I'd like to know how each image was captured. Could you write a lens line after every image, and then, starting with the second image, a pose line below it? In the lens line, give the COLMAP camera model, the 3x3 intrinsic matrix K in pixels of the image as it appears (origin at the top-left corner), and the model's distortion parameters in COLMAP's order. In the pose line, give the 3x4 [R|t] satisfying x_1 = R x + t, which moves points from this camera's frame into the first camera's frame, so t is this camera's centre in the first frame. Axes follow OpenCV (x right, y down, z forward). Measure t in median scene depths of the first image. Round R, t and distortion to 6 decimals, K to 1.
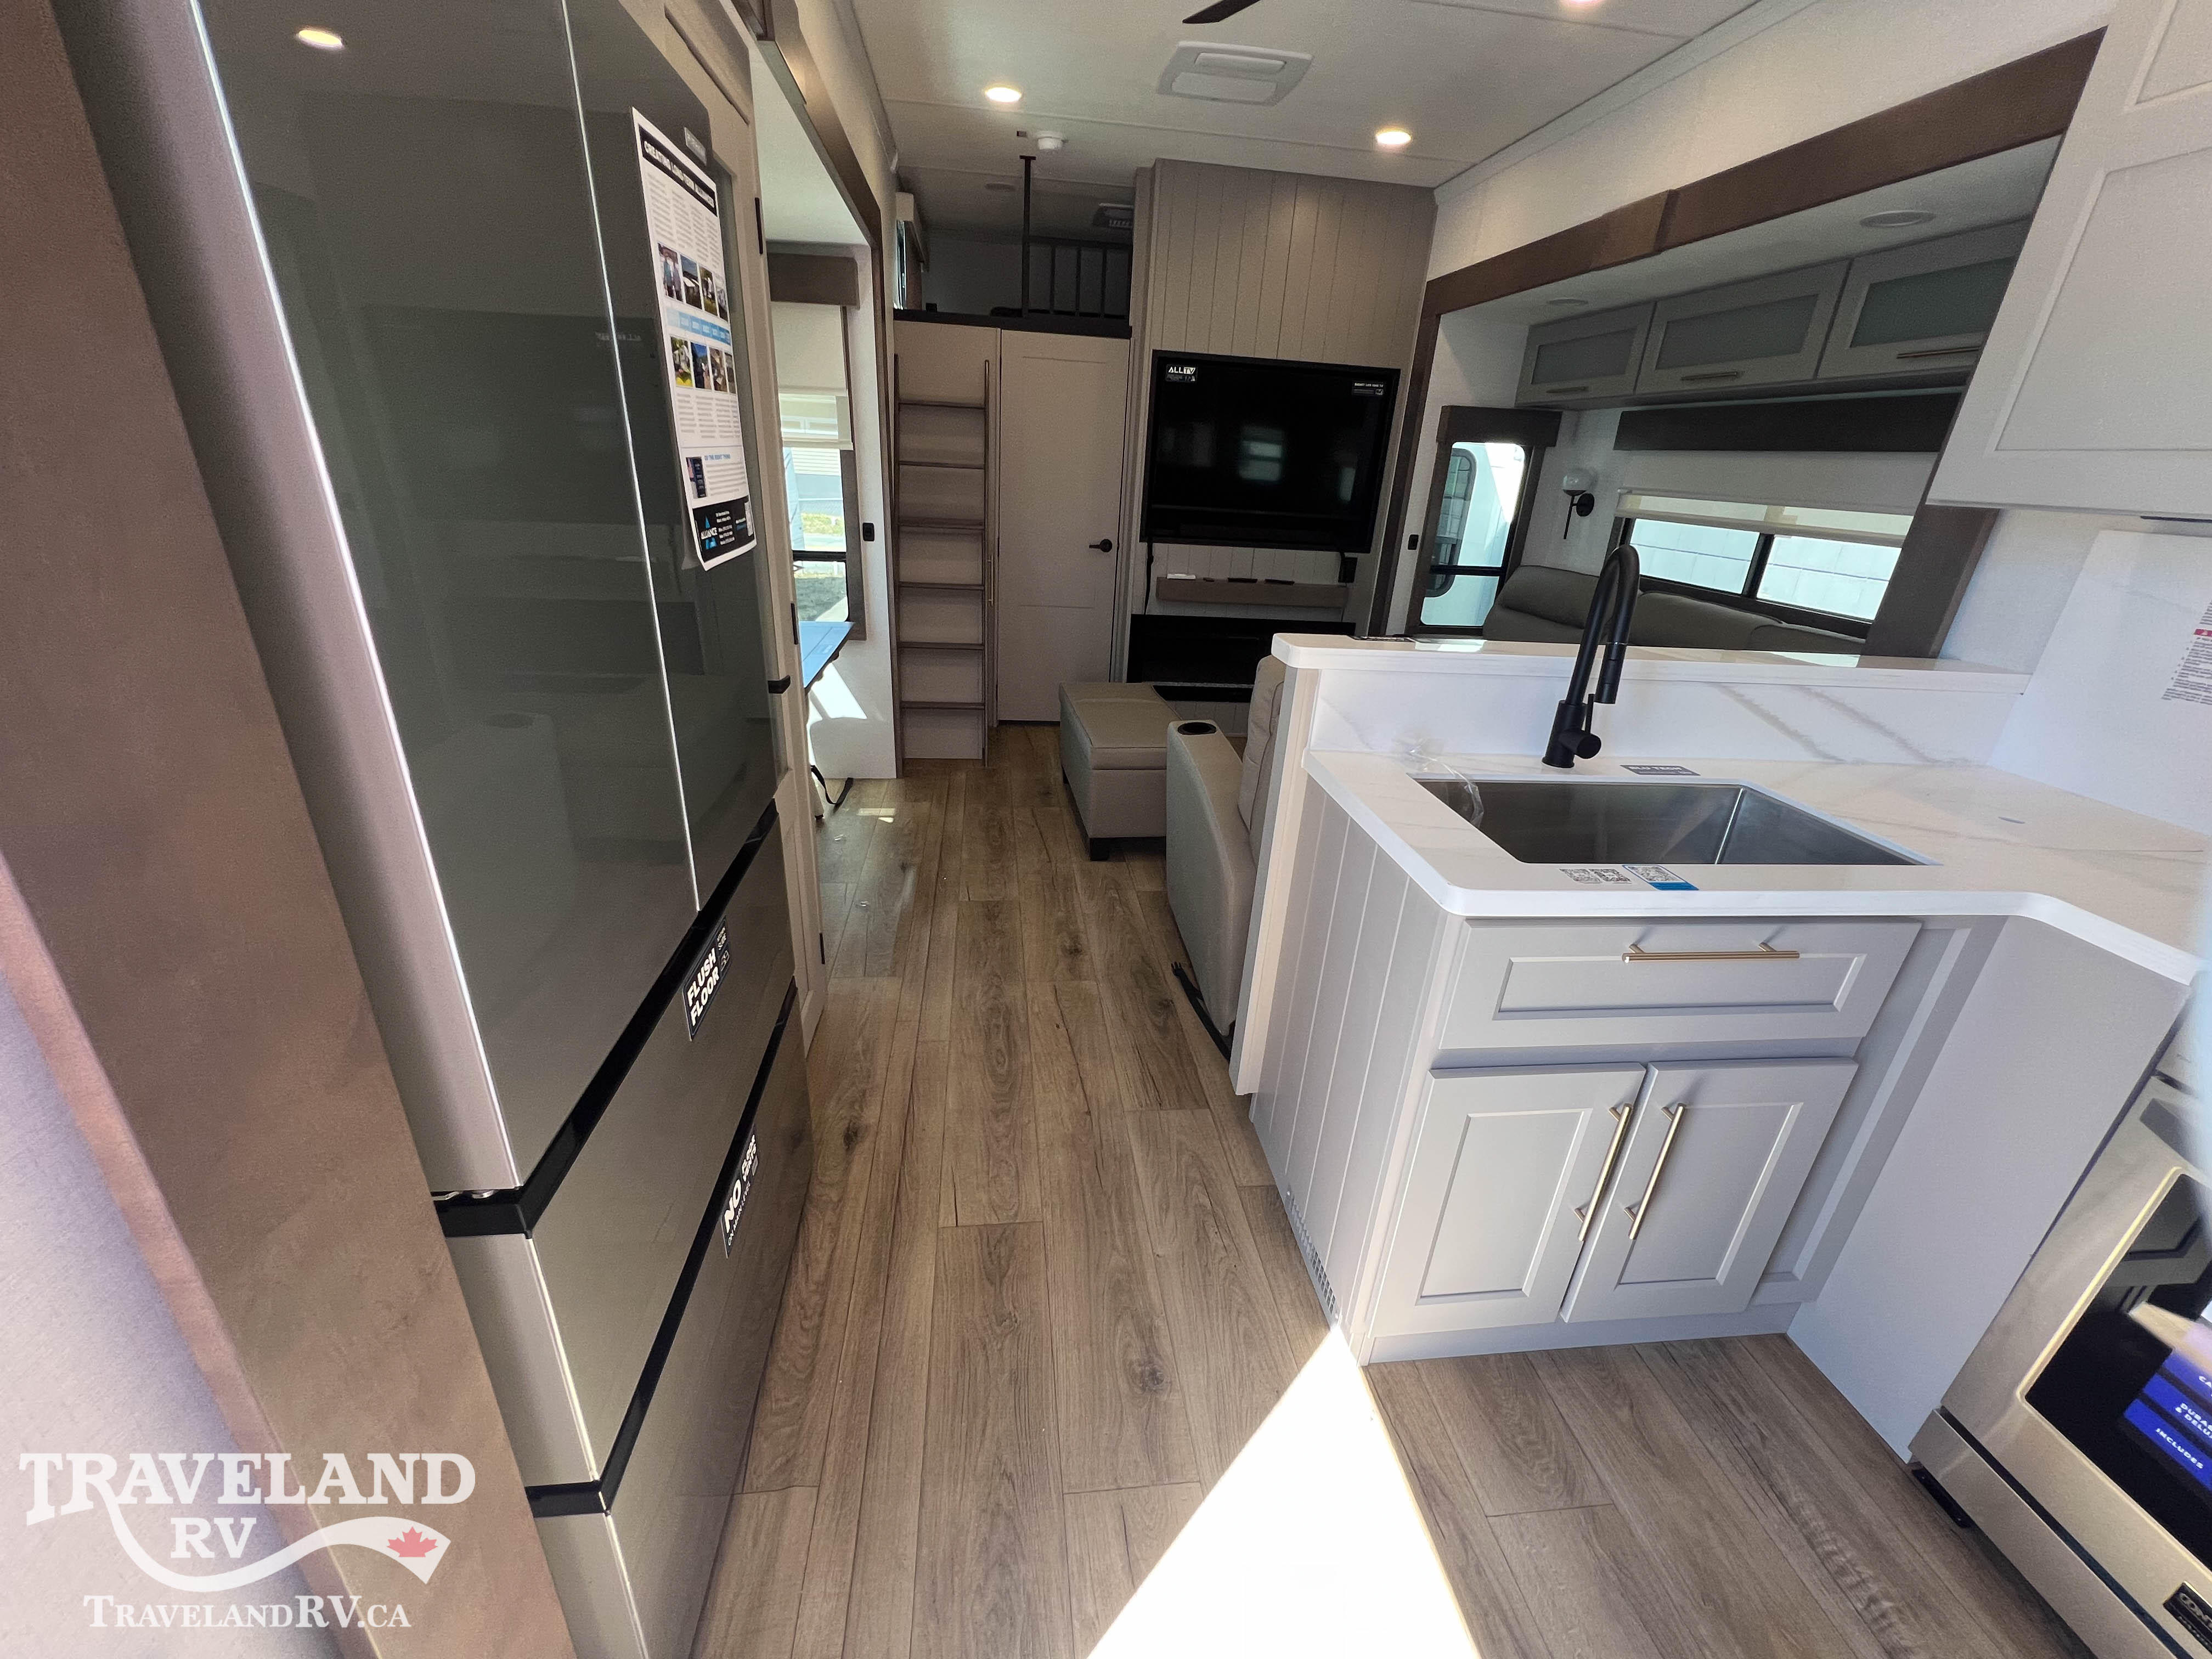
lens RADIAL K [[893.8, 0, 1104.4], [0, 893.8, 843.1], [0, 0, 1]] dist [-0.003303, 0.000878]
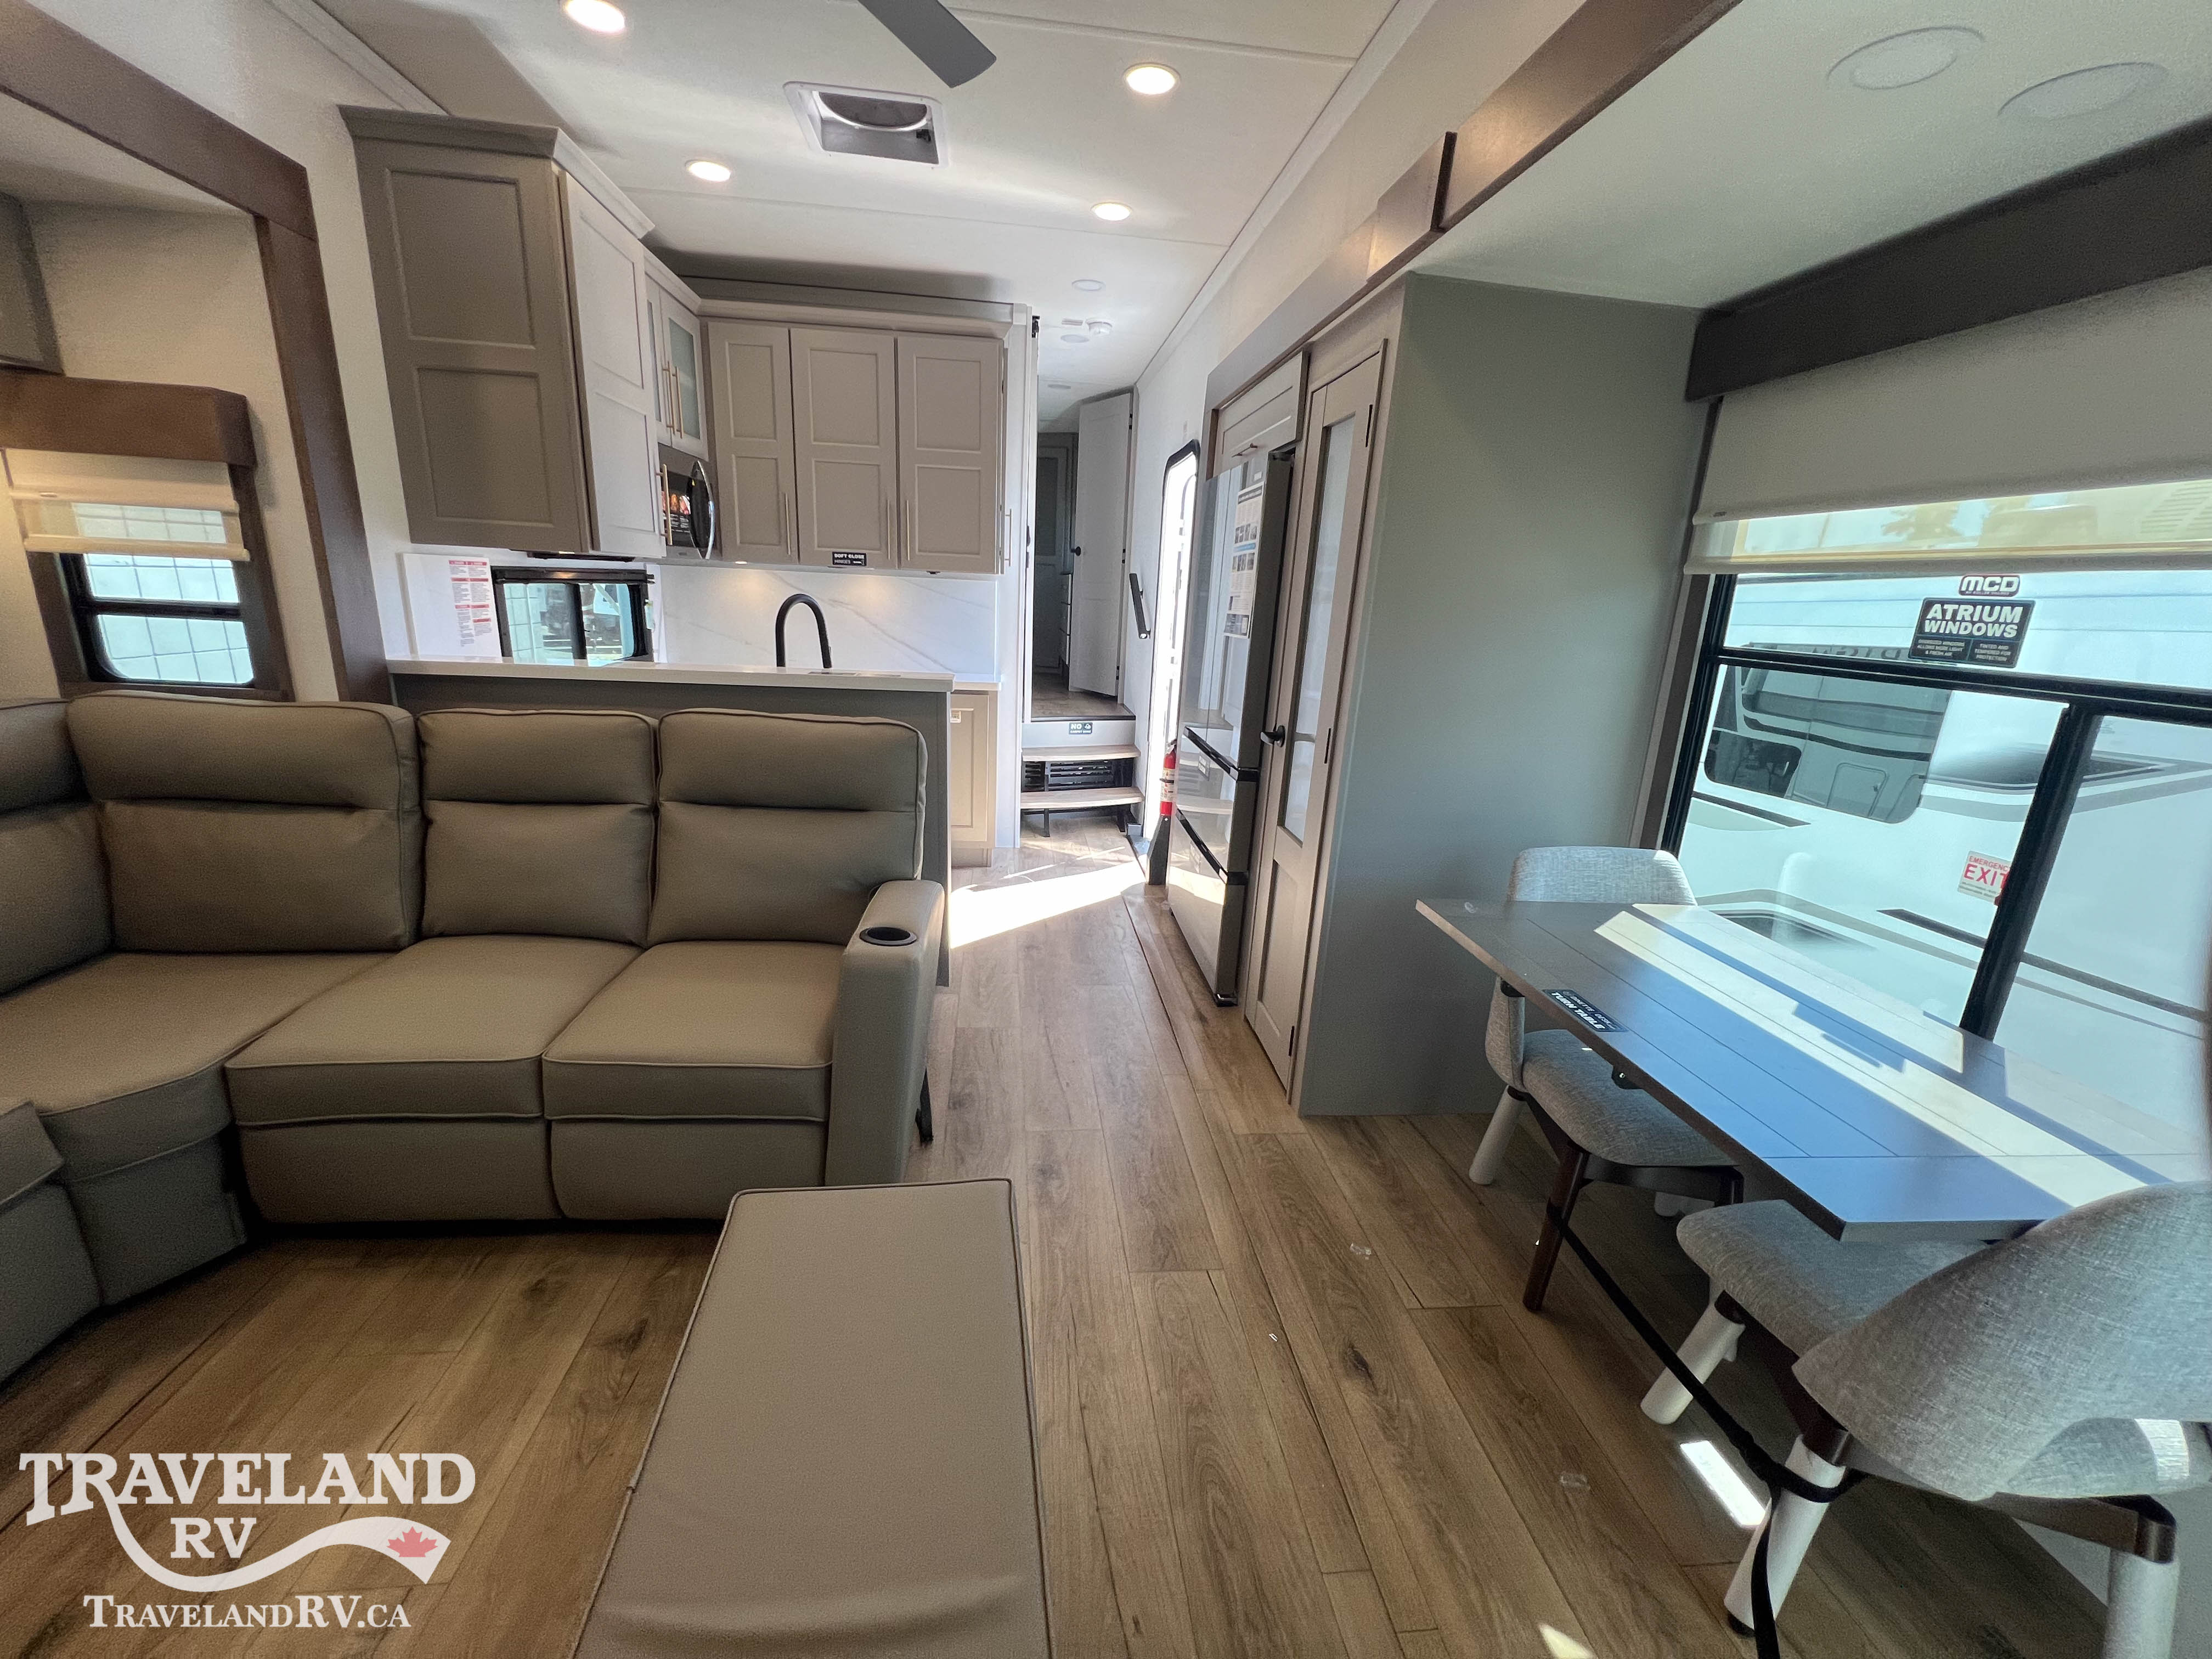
lens RADIAL K [[893.8, 0, 1103.7], [0, 893.8, 829.1], [0, 0, 1]] dist [-0.003303, 0.000878]
pose [[-0.994436, -0.104087, -0.016208, -0.050094], [-0.091795, 0.780756, 0.618056, -0.764385], [-0.051677, 0.616105, -0.785967, 1.794971]]
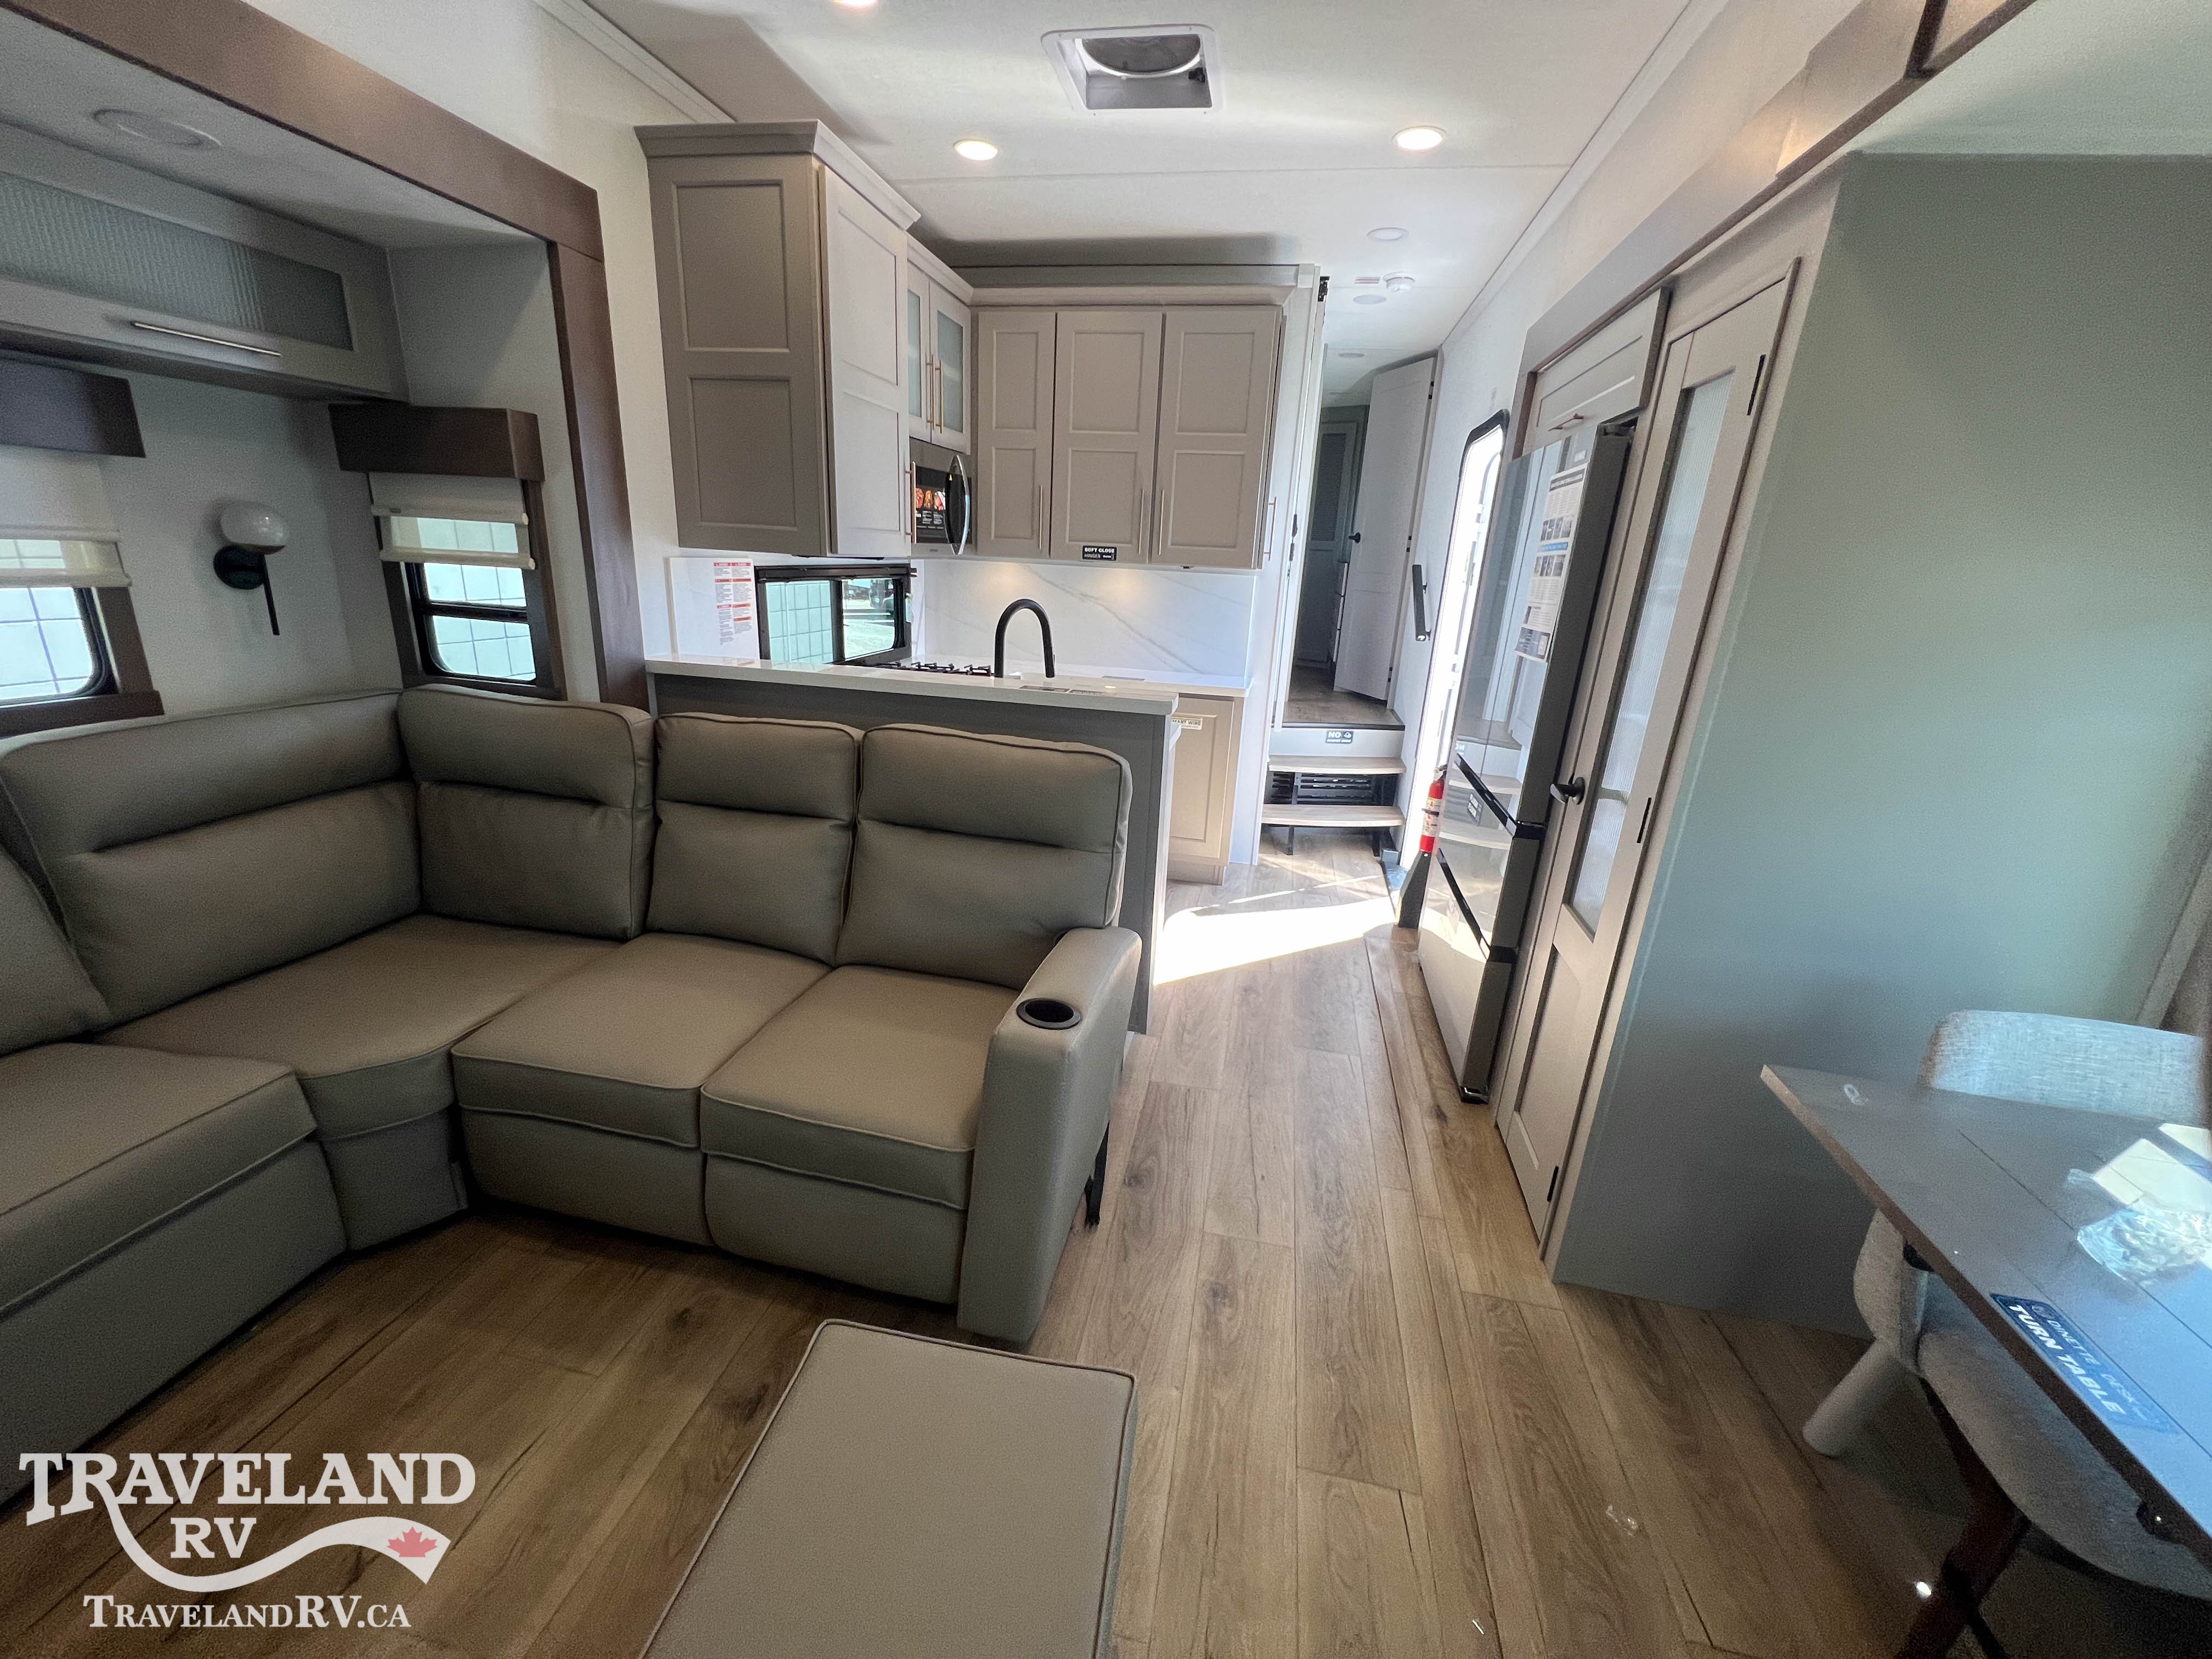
lens RADIAL K [[893.8, 0, 1100.6], [0, 893.8, 830.8], [0, 0, 1]] dist [-0.003303, 0.000878]
pose [[-0.943829, -0.192360, 0.268670, -0.079355], [0.028545, 0.762580, 0.646264, -0.731634], [-0.329198, 0.617632, -0.714255, 1.623377]]
